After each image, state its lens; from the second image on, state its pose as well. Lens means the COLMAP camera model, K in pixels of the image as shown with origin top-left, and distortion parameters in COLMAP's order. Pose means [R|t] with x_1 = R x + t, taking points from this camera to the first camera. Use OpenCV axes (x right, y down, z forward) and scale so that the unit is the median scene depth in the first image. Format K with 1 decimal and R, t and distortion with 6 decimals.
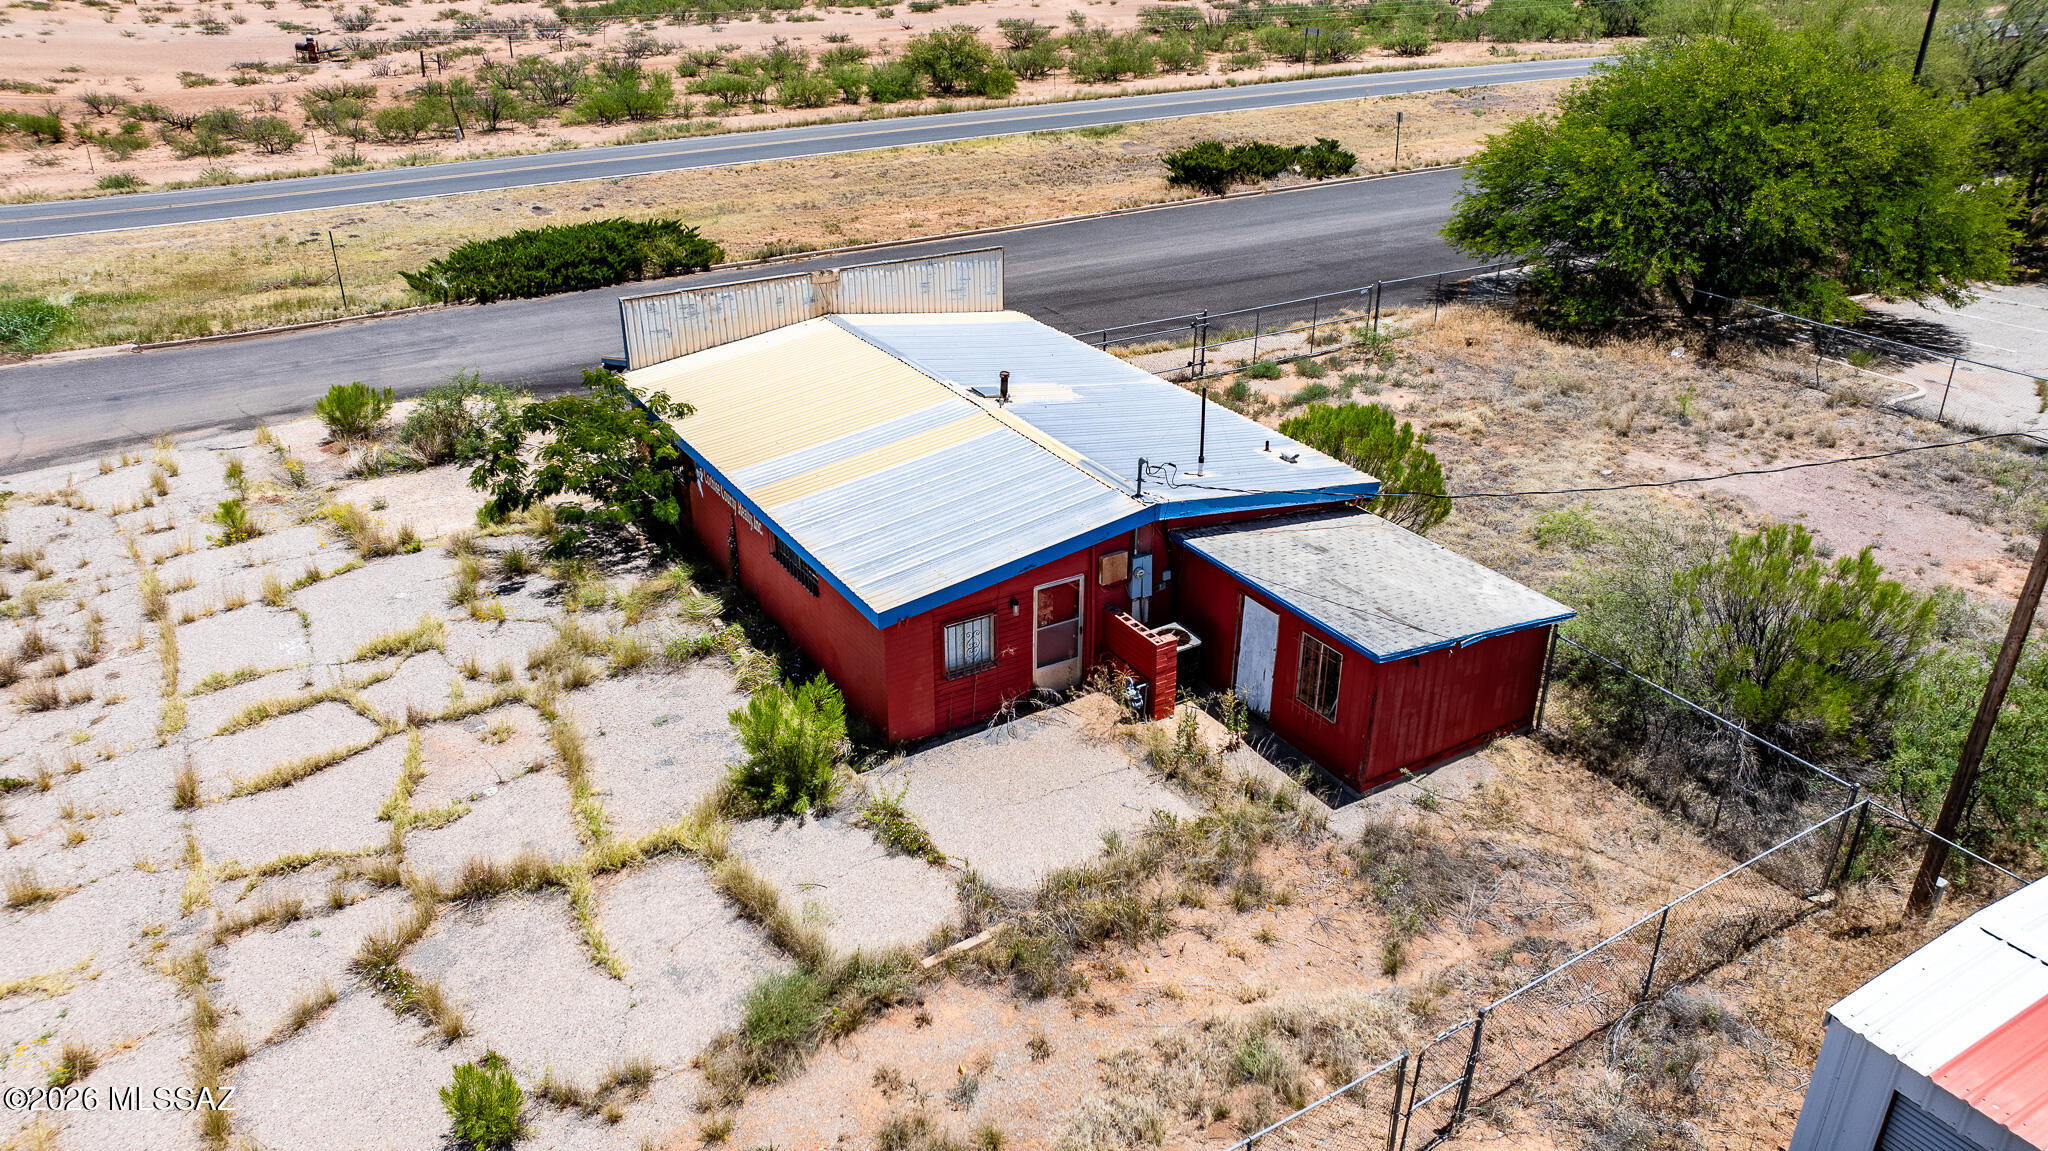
lens RADIAL K [[1439.9, 0, 1028.3], [0, 1439.9, 571.9], [0, 0, 1]] dist [-0.035887, 0.041481]
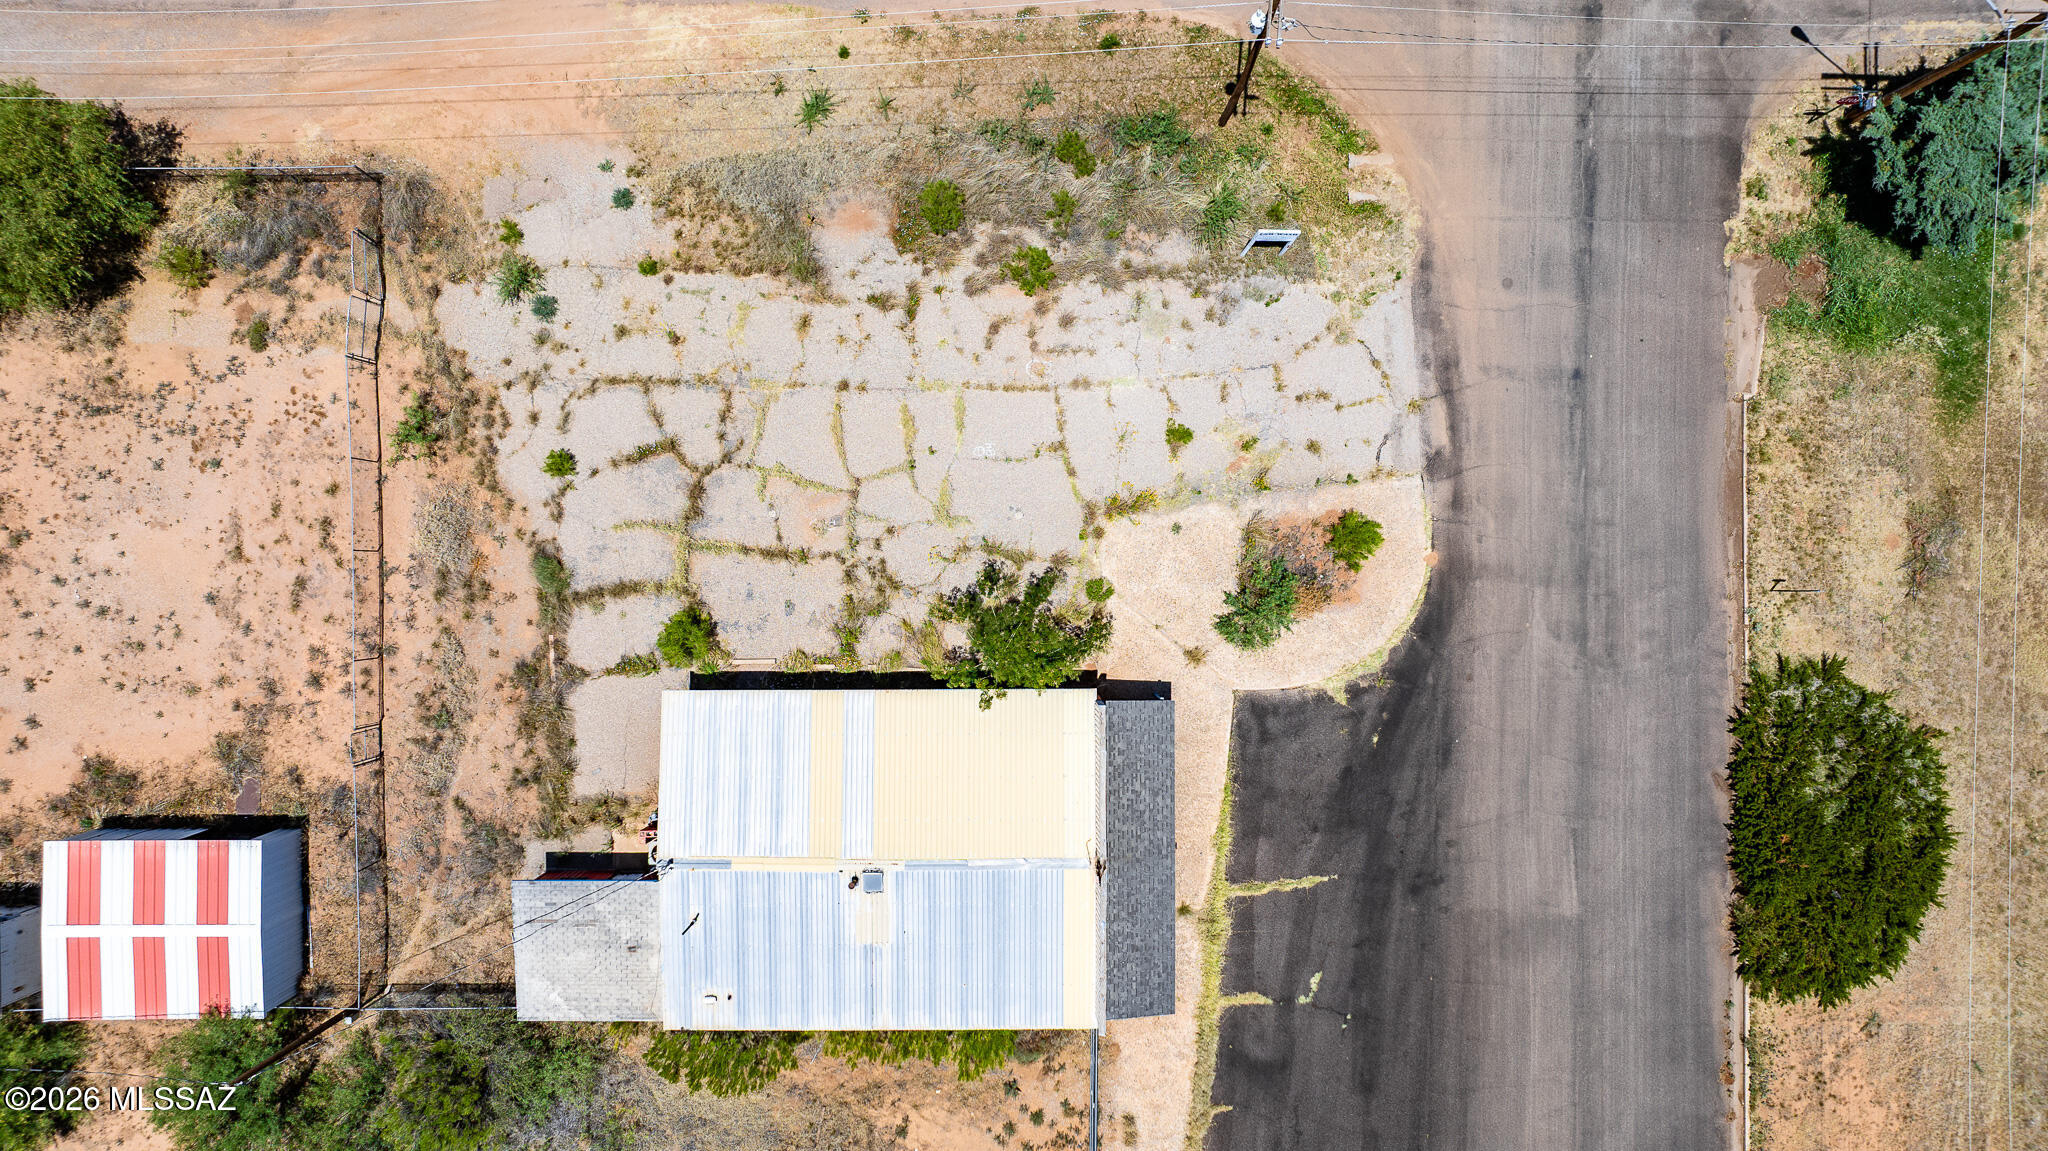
lens RADIAL K [[1439.9, 0, 1016.2], [0, 1439.9, 572.8], [0, 0, 1]] dist [-0.035887, 0.041481]
pose [[-0.520433, 0.853768, -0.015155, -0.474105], [-0.381813, -0.216794, 0.898454, -1.941421], [0.763786, 0.473371, 0.438807, 0.419720]]
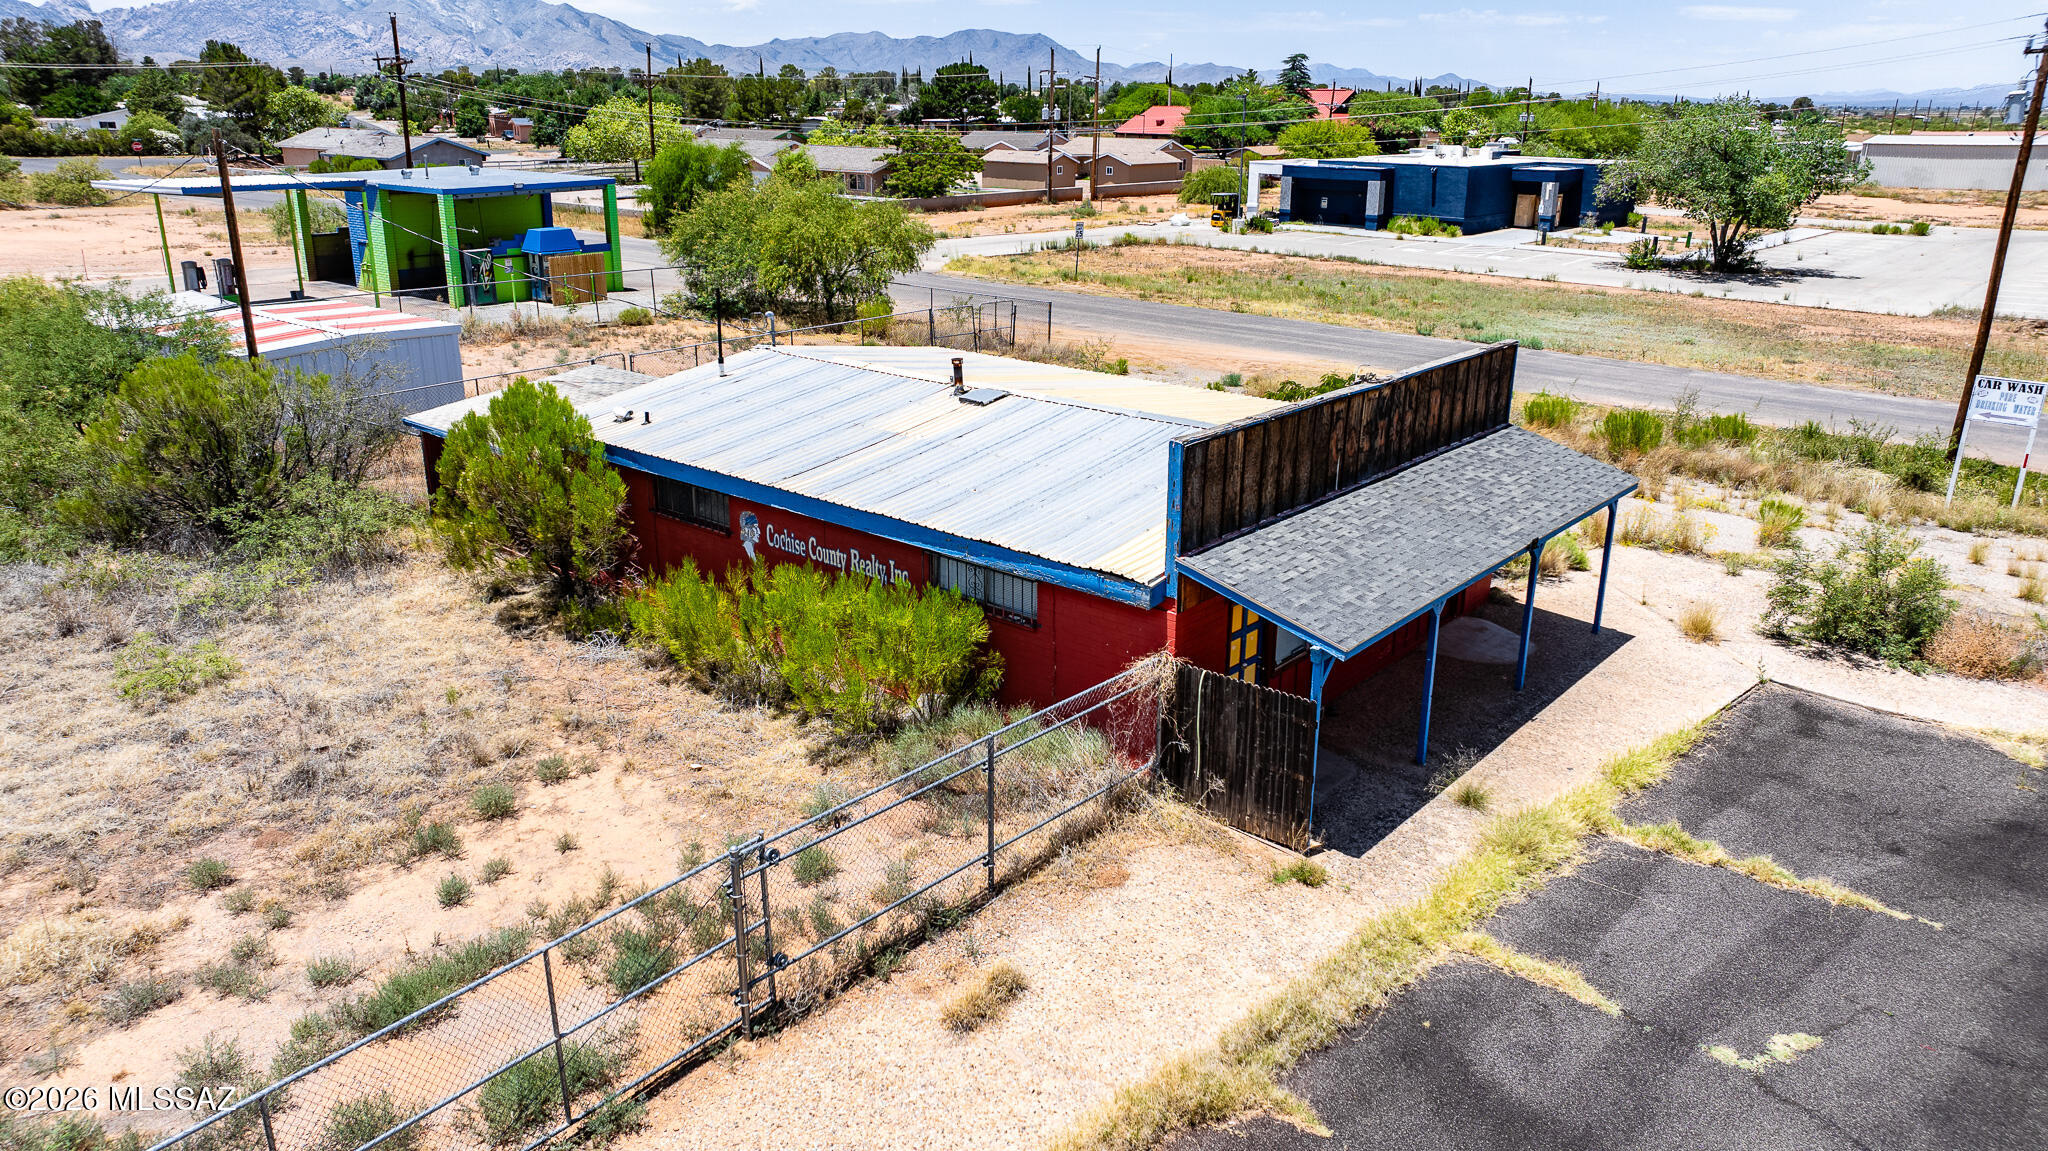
lens RADIAL K [[1439.9, 0, 1035.8], [0, 1439.9, 576.9], [0, 0, 1]] dist [-0.035887, 0.041481]
pose [[-0.947340, 0.089822, -0.307376, 0.279878], [-0.151938, 0.718862, 0.678346, -0.829614], [0.281891, 0.689326, -0.667359, 2.195906]]
